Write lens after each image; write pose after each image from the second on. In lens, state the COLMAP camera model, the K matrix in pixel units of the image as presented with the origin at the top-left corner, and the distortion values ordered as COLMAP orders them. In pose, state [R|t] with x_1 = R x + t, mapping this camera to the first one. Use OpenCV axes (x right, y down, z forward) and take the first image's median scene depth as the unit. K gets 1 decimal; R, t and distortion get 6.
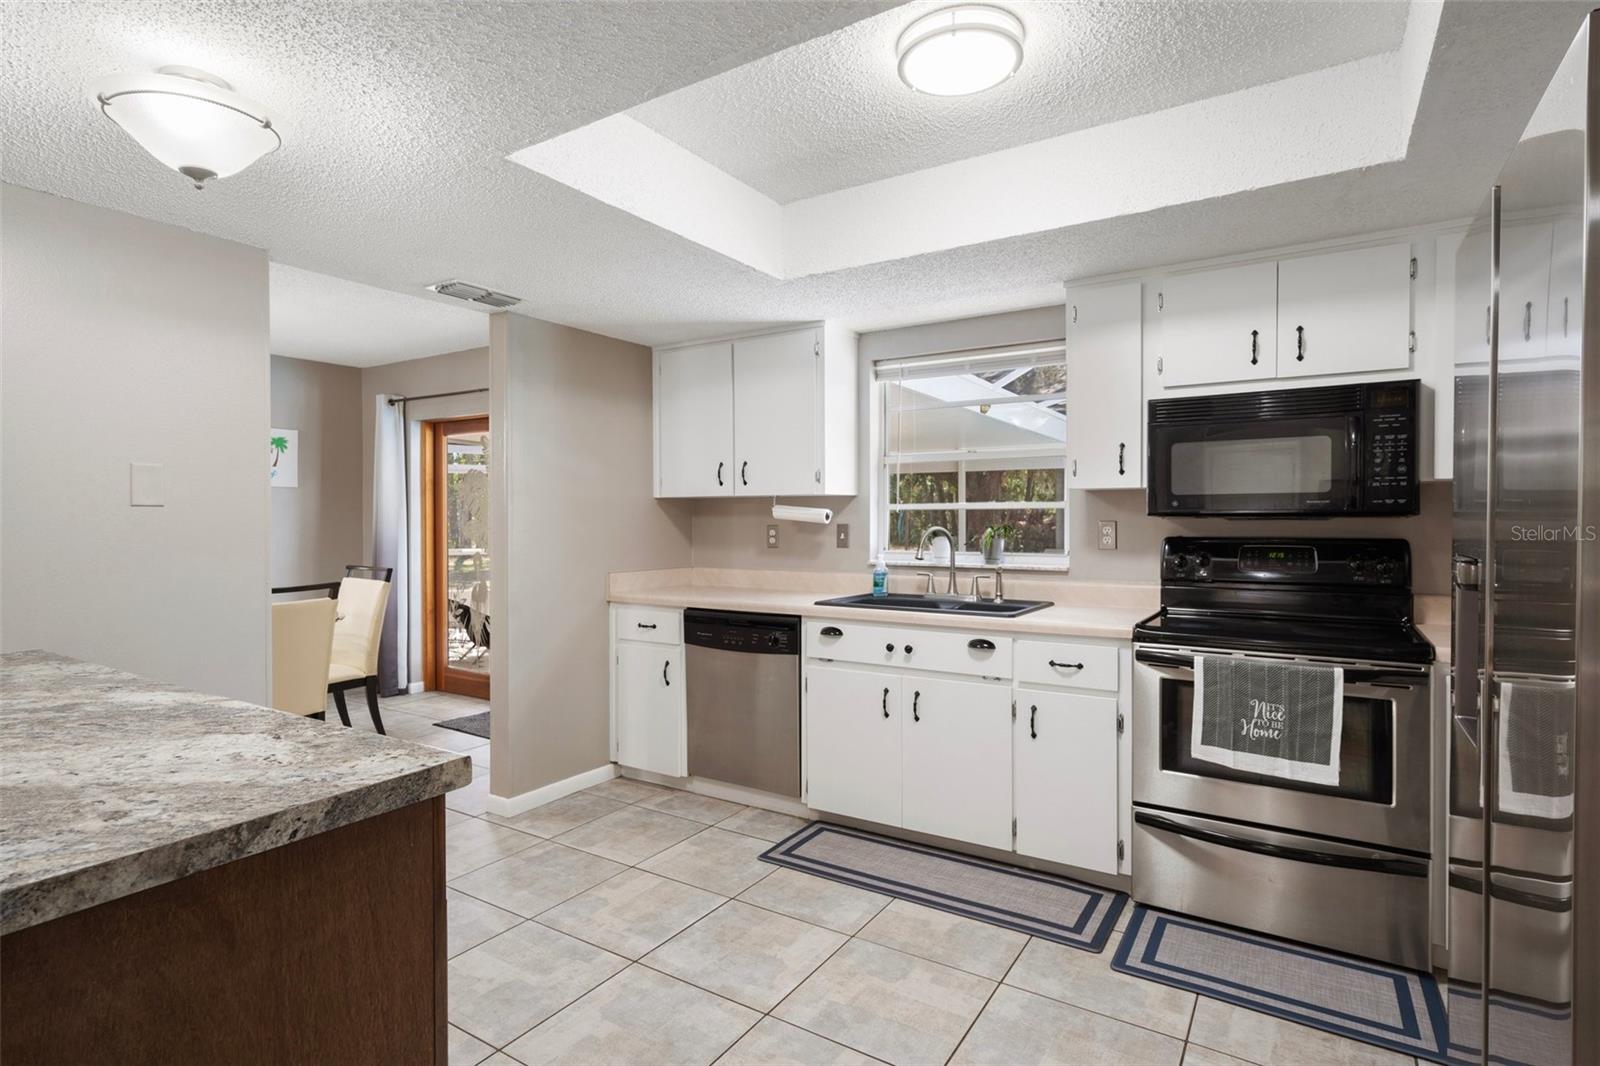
lens RADIAL K [[807.5, 0, 795.5], [0, 807.5, 526.6], [0, 0, 1]] dist [0.003619, 0.000183]
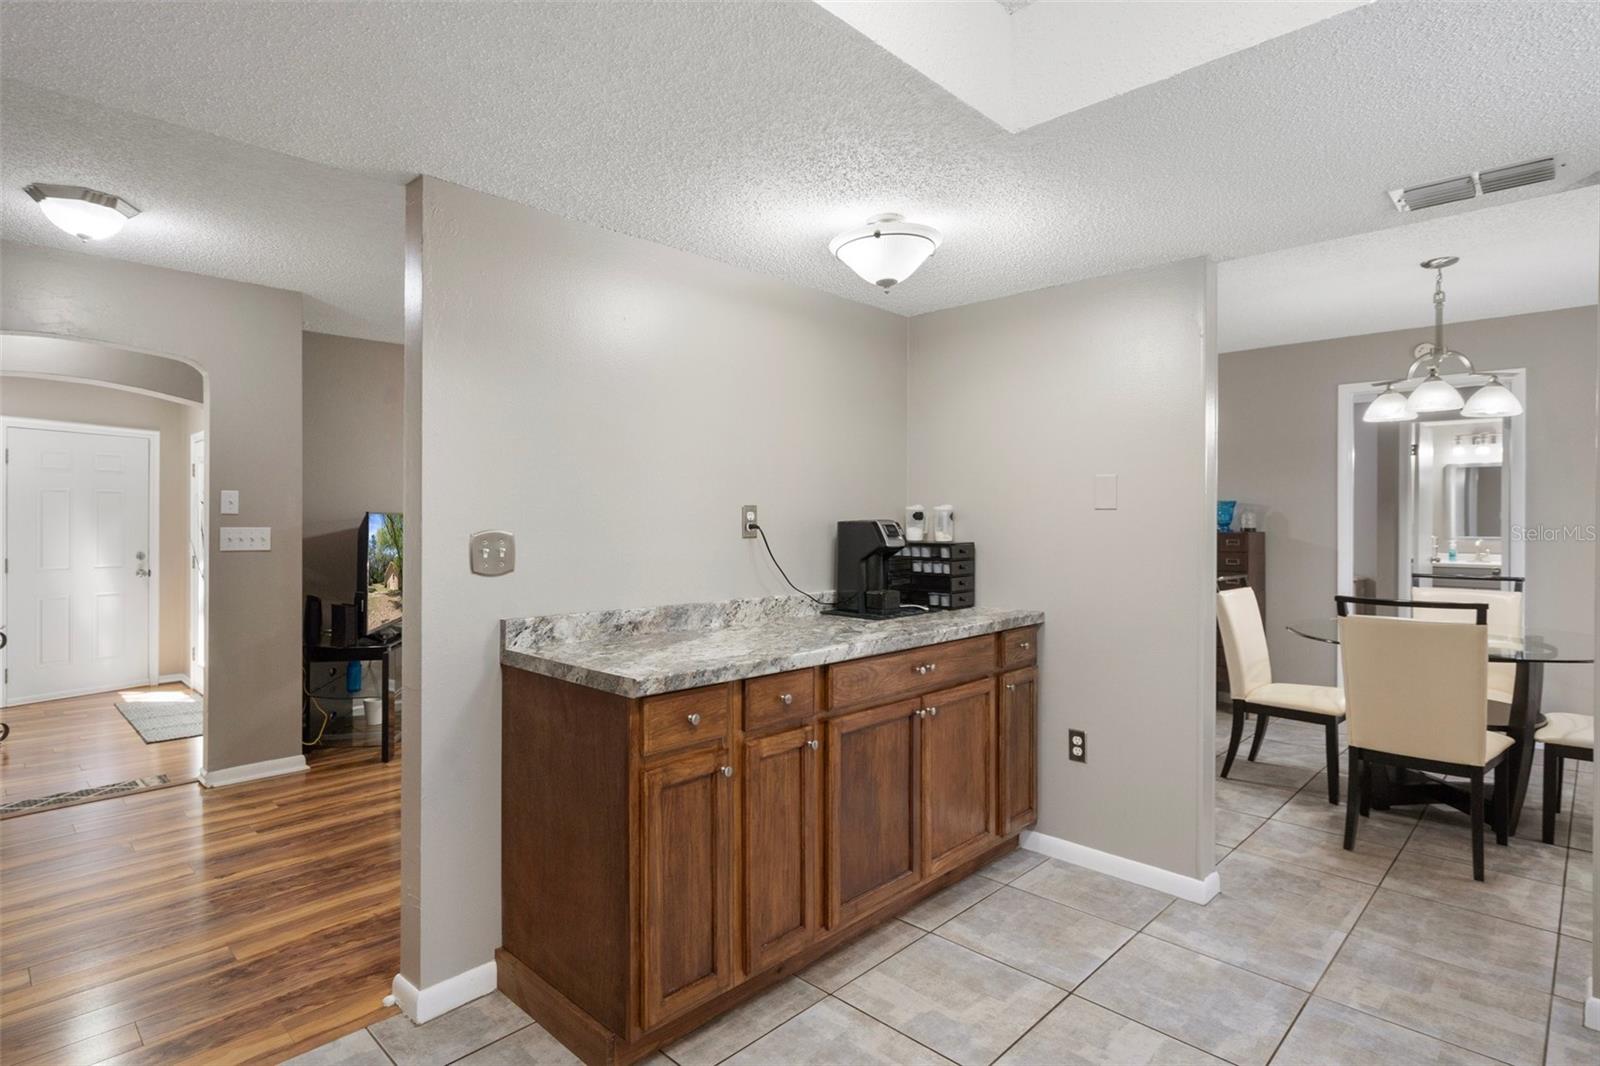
lens RADIAL K [[820.7, 0, 793.9], [0, 820.7, 515.9], [0, 0, 1]] dist [0.001919, 0.000229]
pose [[-0.203033, 0.002207, -0.979169, 0.436571], [-0.011796, 0.999919, 0.004700, -0.013629], [0.979101, 0.012505, -0.202991, 0.672969]]
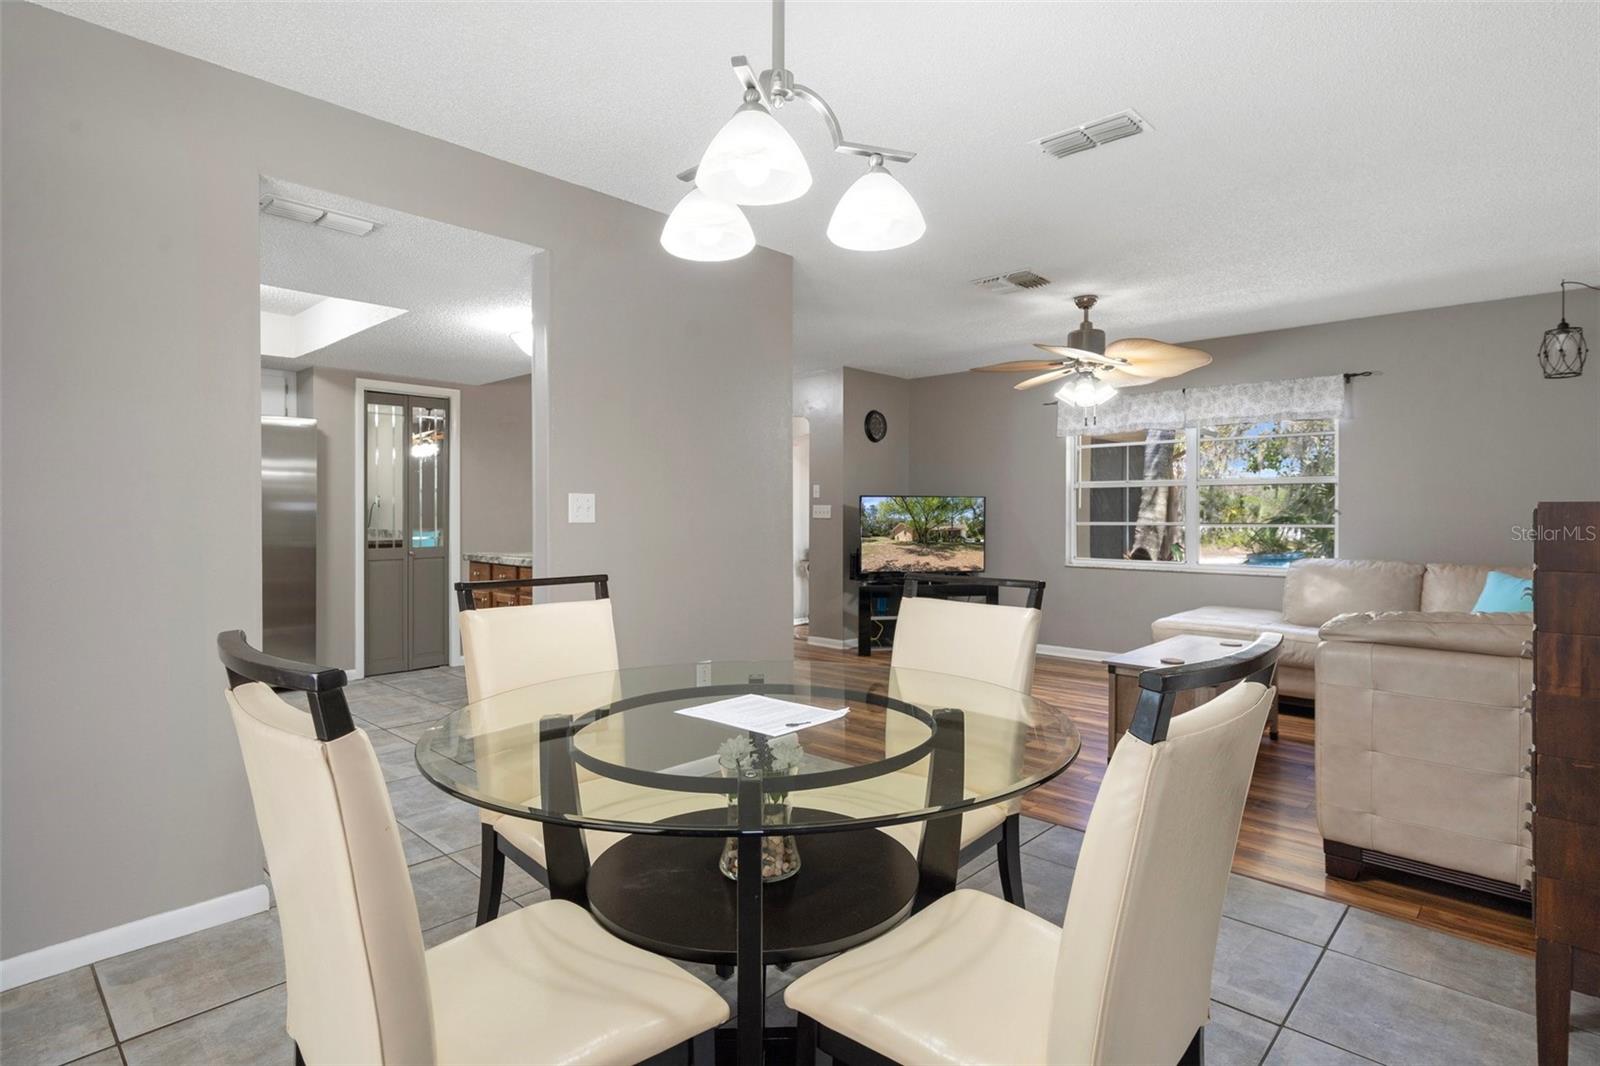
lens RADIAL K [[815.9, 0, 794.9], [0, 815.9, 512.1], [0, 0, 1]] dist [0.004629, 0.000844]
pose [[-0.982990, 0.003315, 0.183630, -1.176650], [0.005372, 0.999928, 0.010702, 0.017731], [-0.183581, 0.011506, -0.982937, 1.990894]]
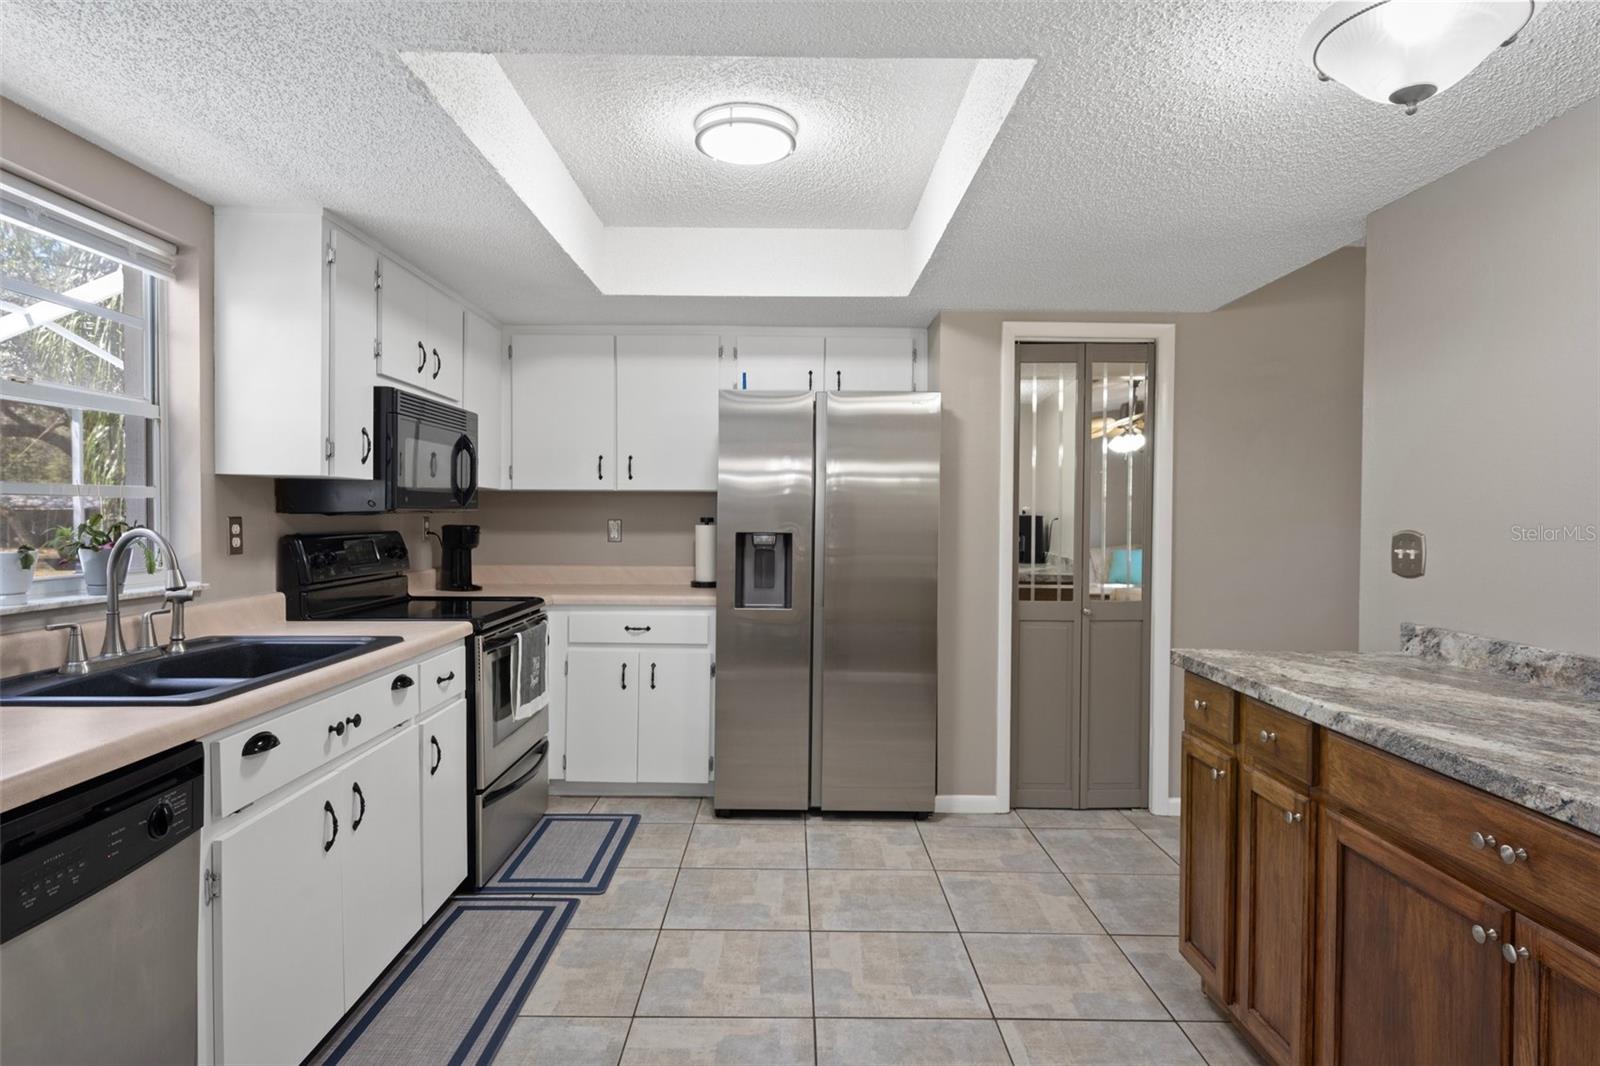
lens RADIAL K [[862.3, 0, 794.7], [0, 862.3, 530.1], [0, 0, 1]] dist [-0.001103, -0.000204]
pose [[-0.544519, -0.015932, 0.838597, -0.663210], [0.002092, 0.999791, 0.020353, -0.011564], [-0.838746, 0.012837, -0.544372, 1.171452]]
